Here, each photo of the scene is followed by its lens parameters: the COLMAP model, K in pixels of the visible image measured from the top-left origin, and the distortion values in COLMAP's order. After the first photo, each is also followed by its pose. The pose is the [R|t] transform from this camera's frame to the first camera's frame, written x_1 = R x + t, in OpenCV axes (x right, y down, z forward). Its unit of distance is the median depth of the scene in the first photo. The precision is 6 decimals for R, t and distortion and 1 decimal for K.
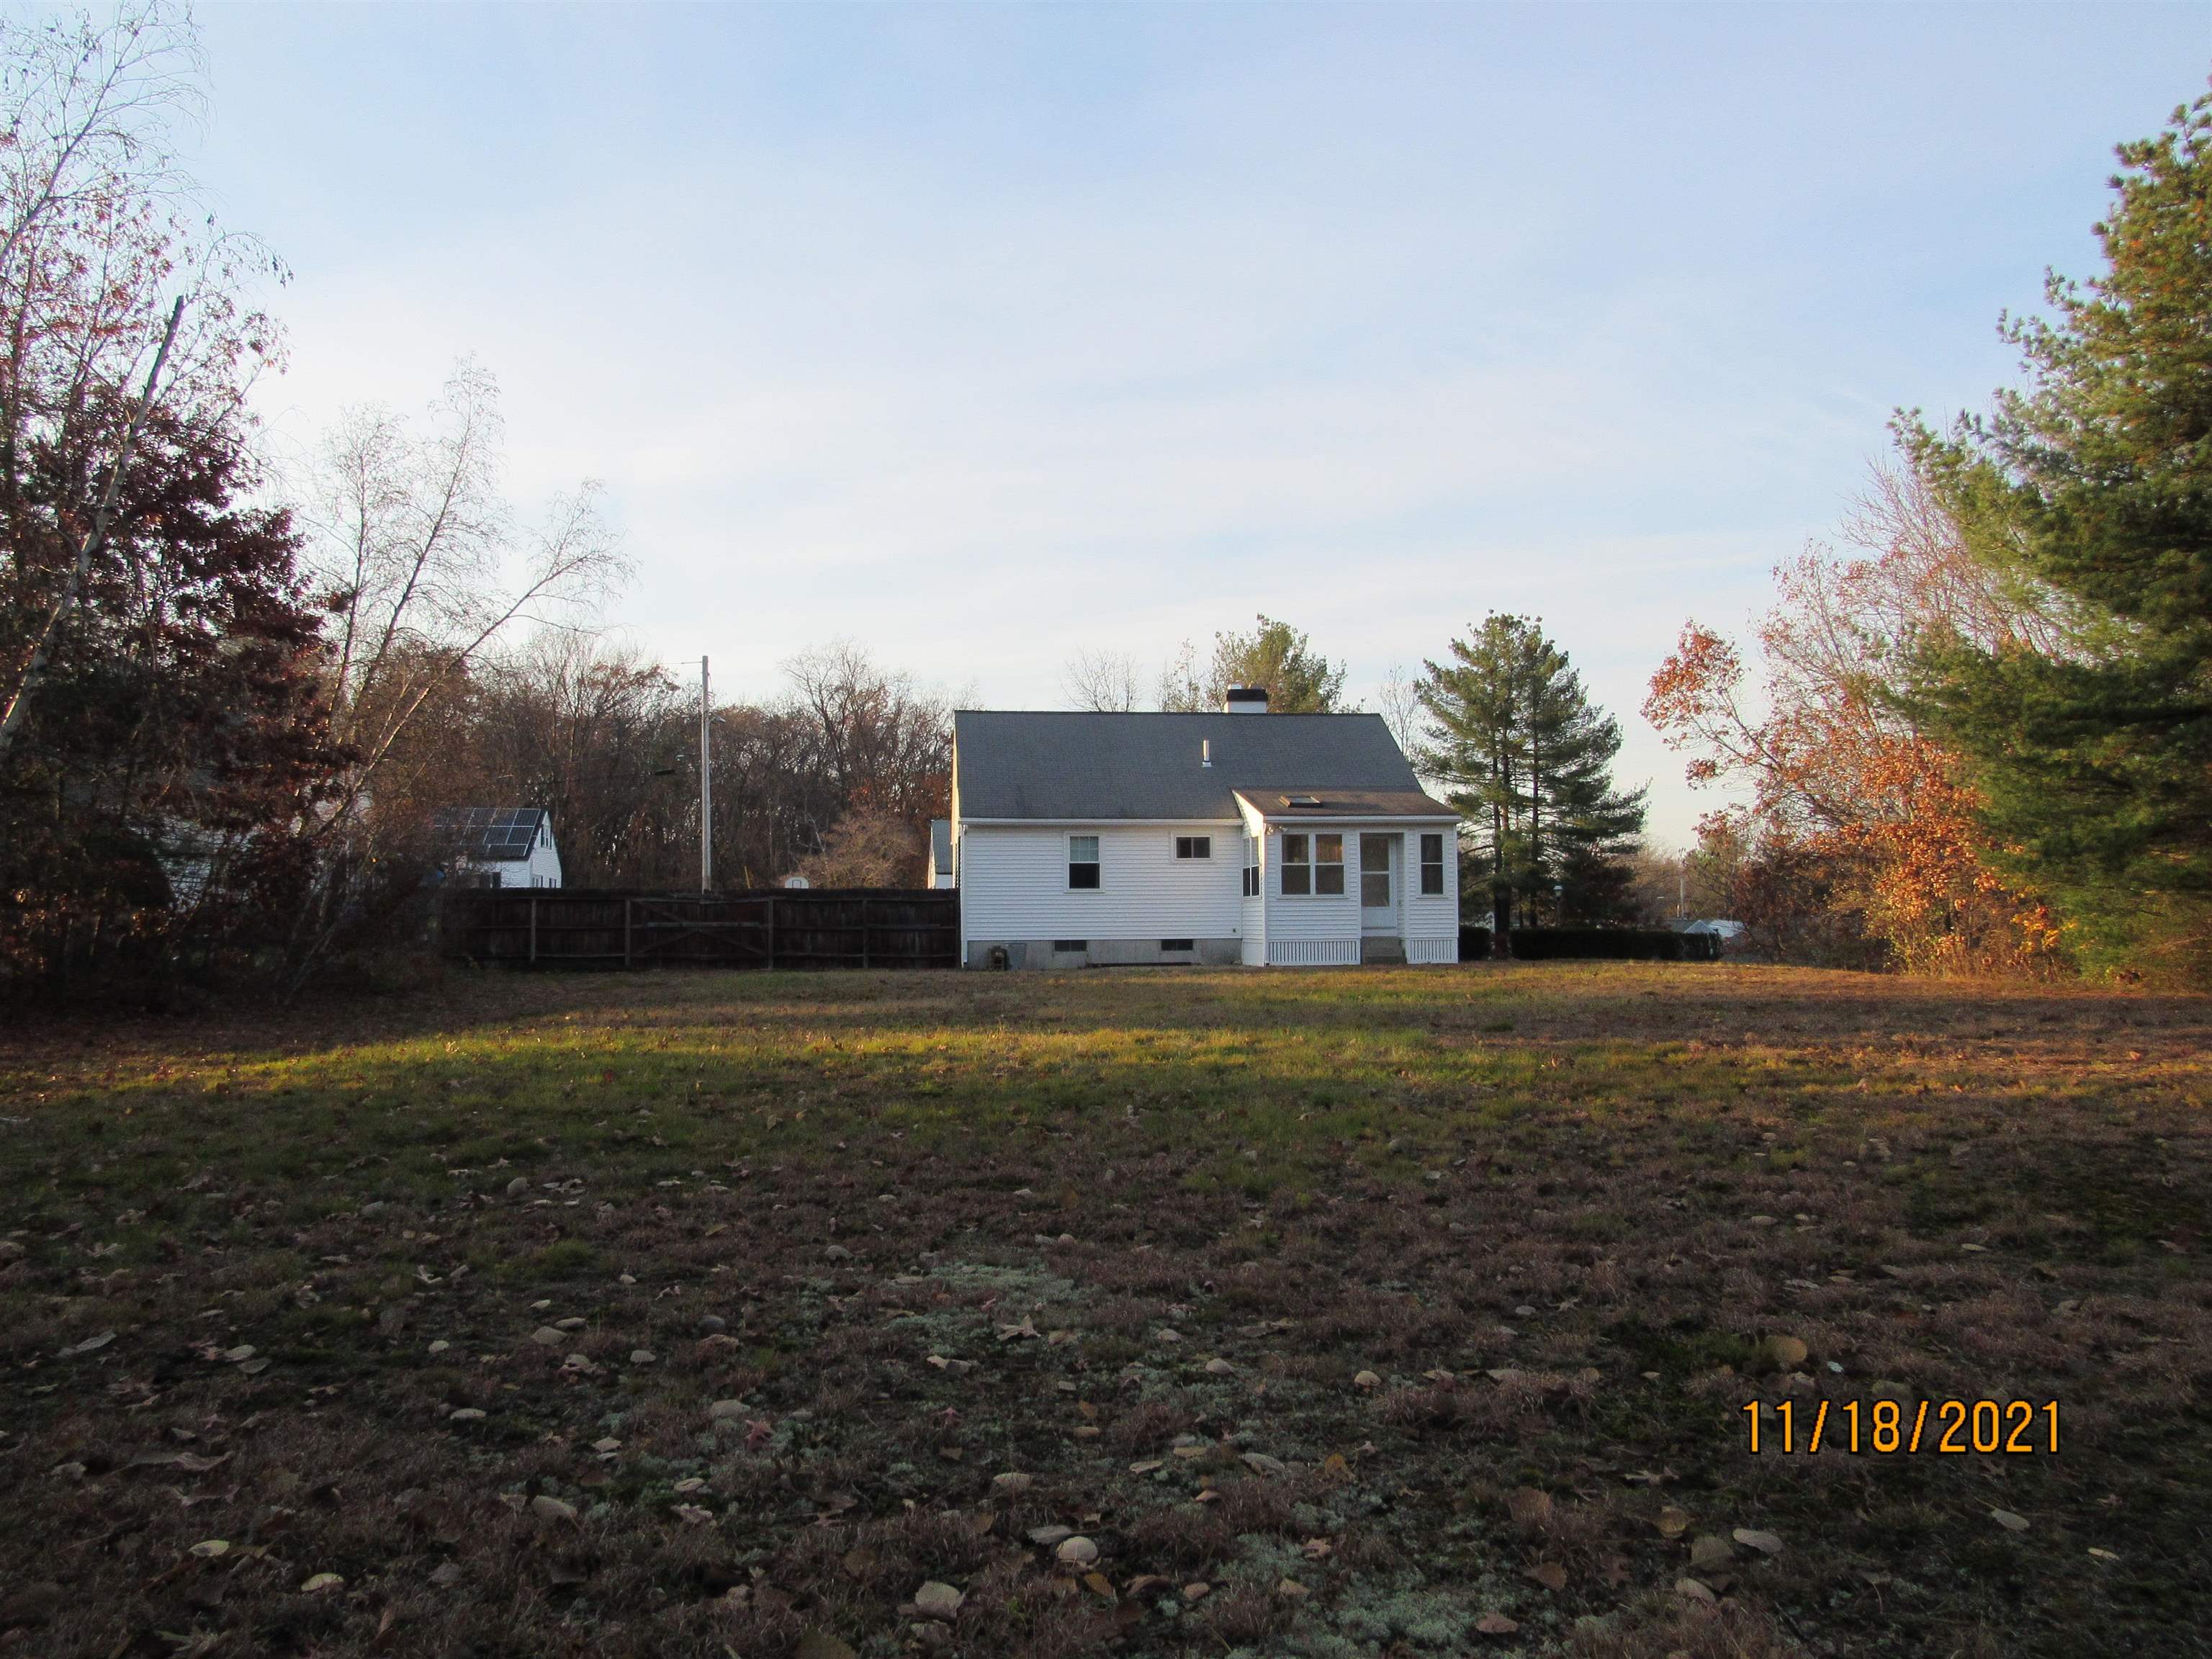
lens RADIAL K [[1593.9, 0, 1113.1], [0, 1593.9, 822.1], [0, 0, 1]] dist [-0.007985, 0.007356]
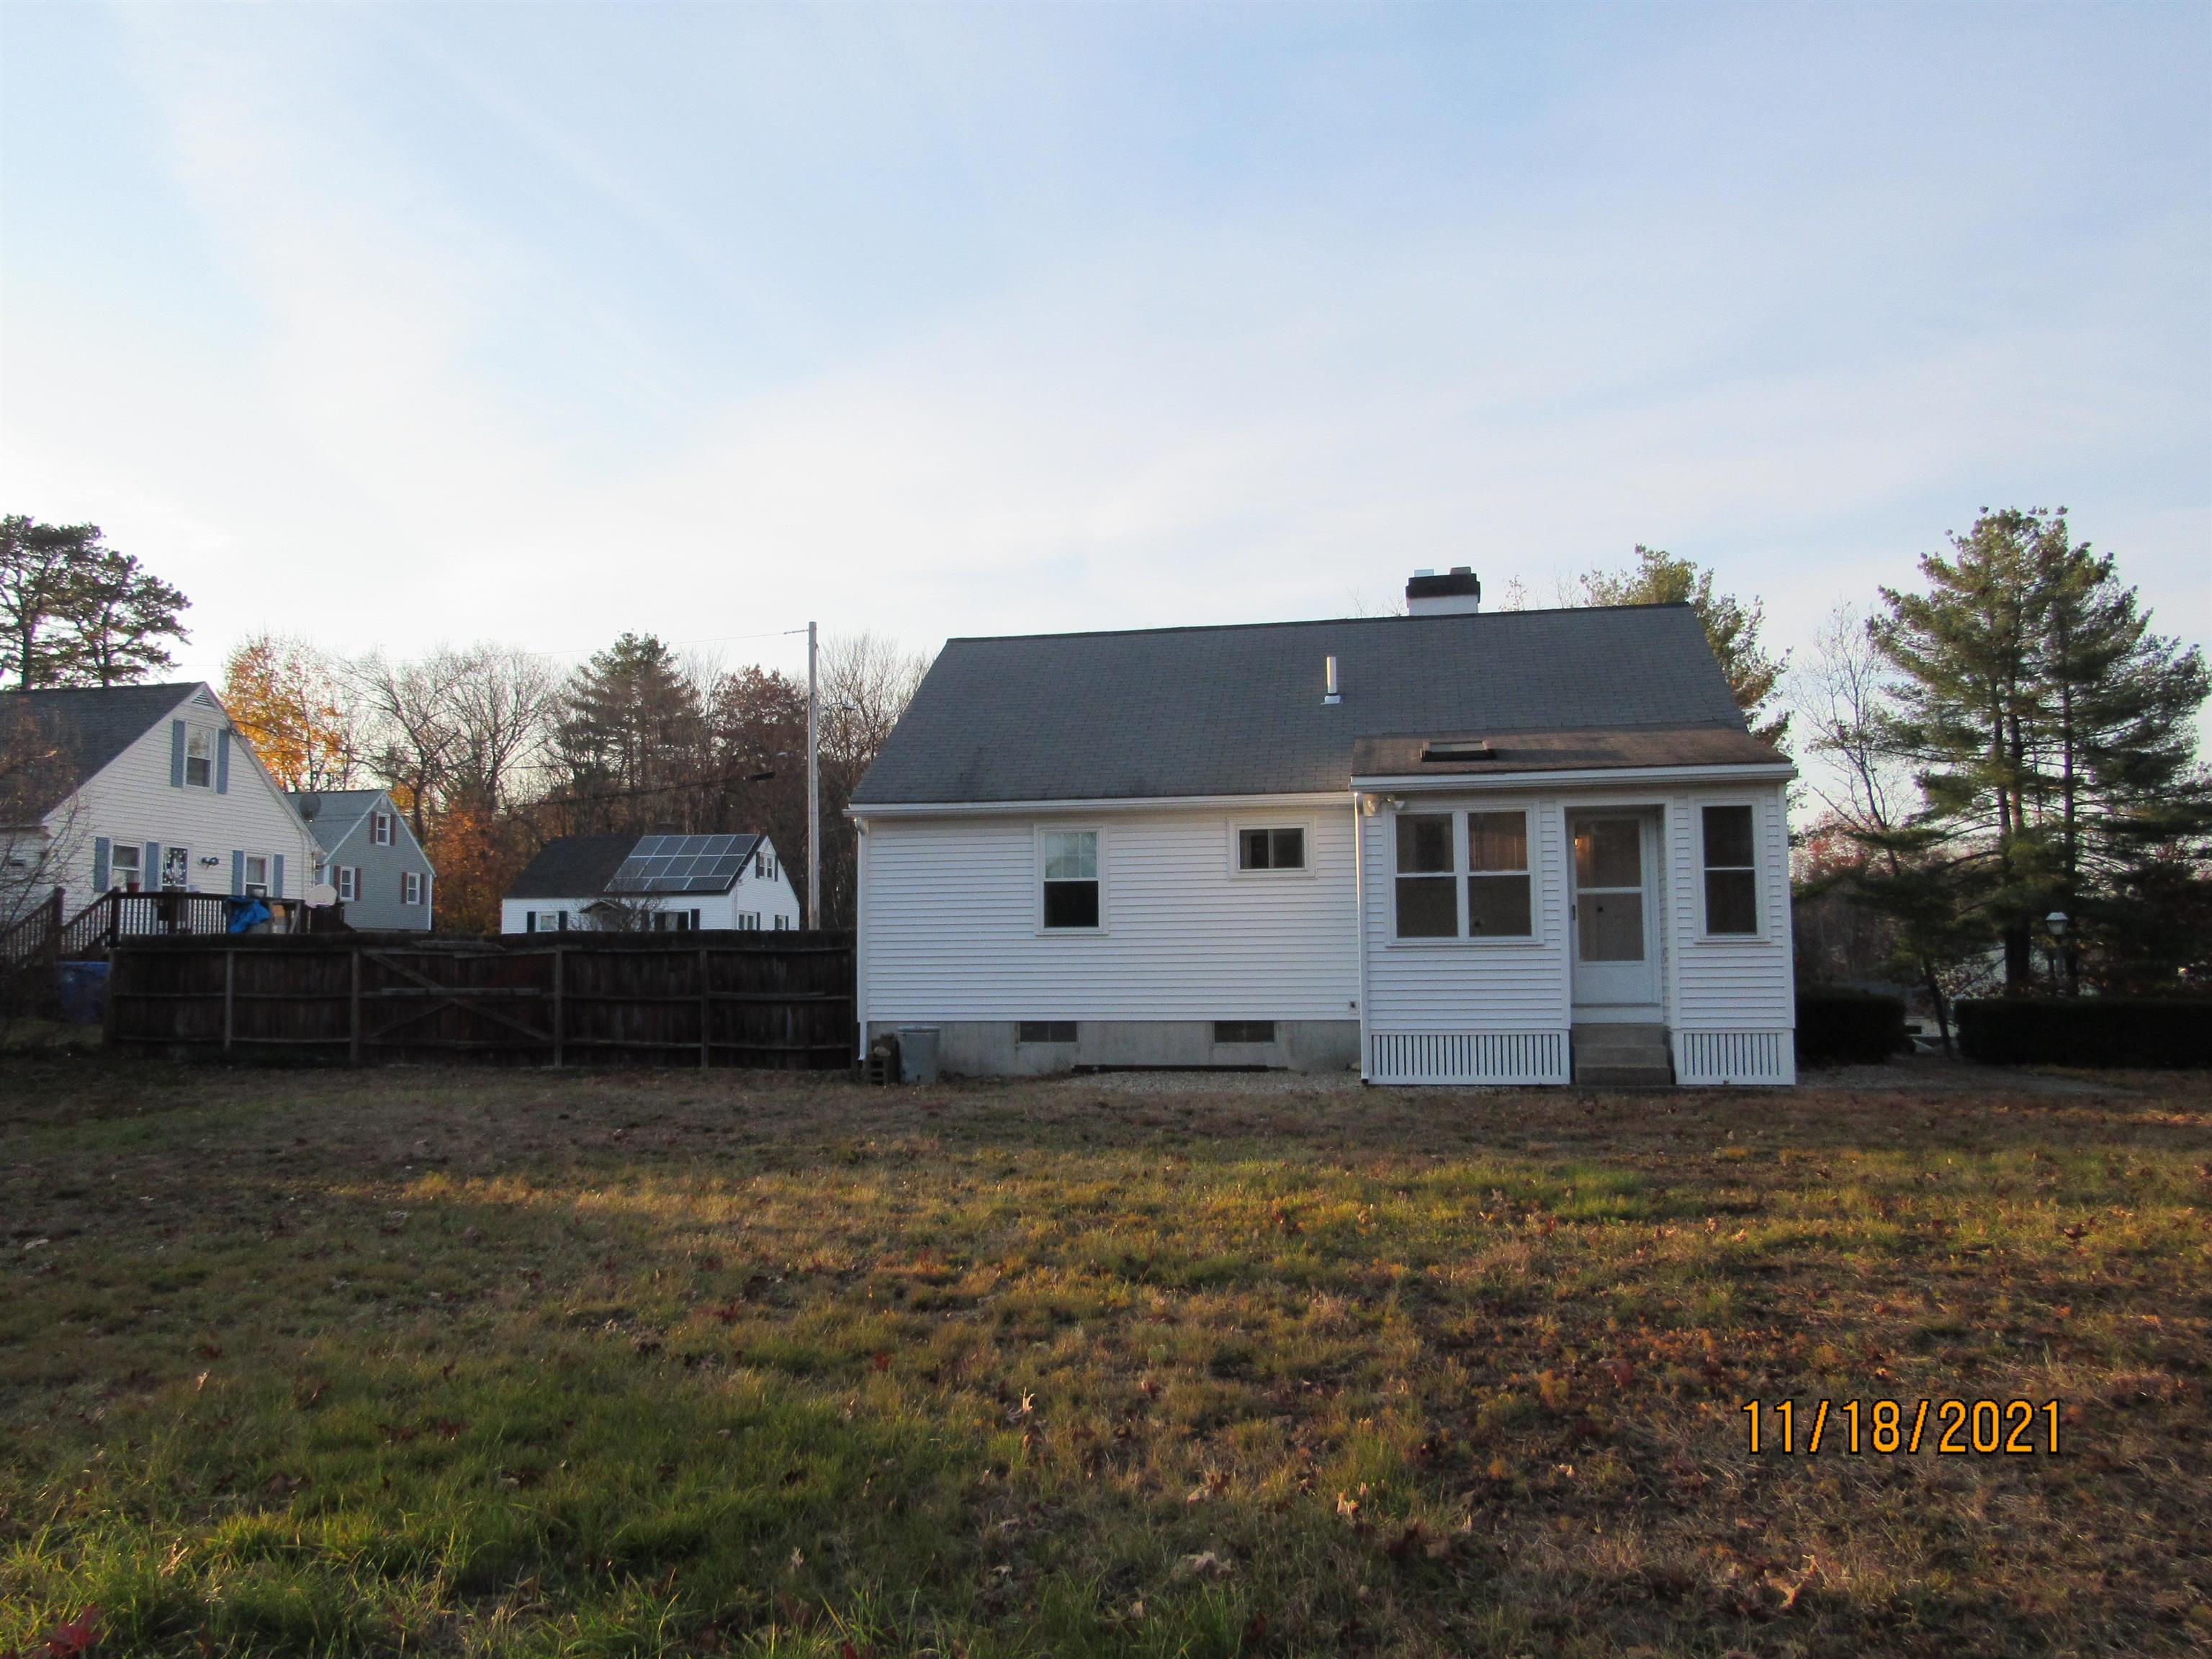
lens RADIAL K [[1593.9, 0, 1113.1], [0, 1593.9, 822.1], [0, 0, 1]] dist [-0.007985, 0.007356]
pose [[0.954326, -0.028041, -0.297448, 0.083305], [0.022362, 0.999497, -0.022478, 0.009351], [0.297929, 0.014800, 0.954473, 0.249134]]
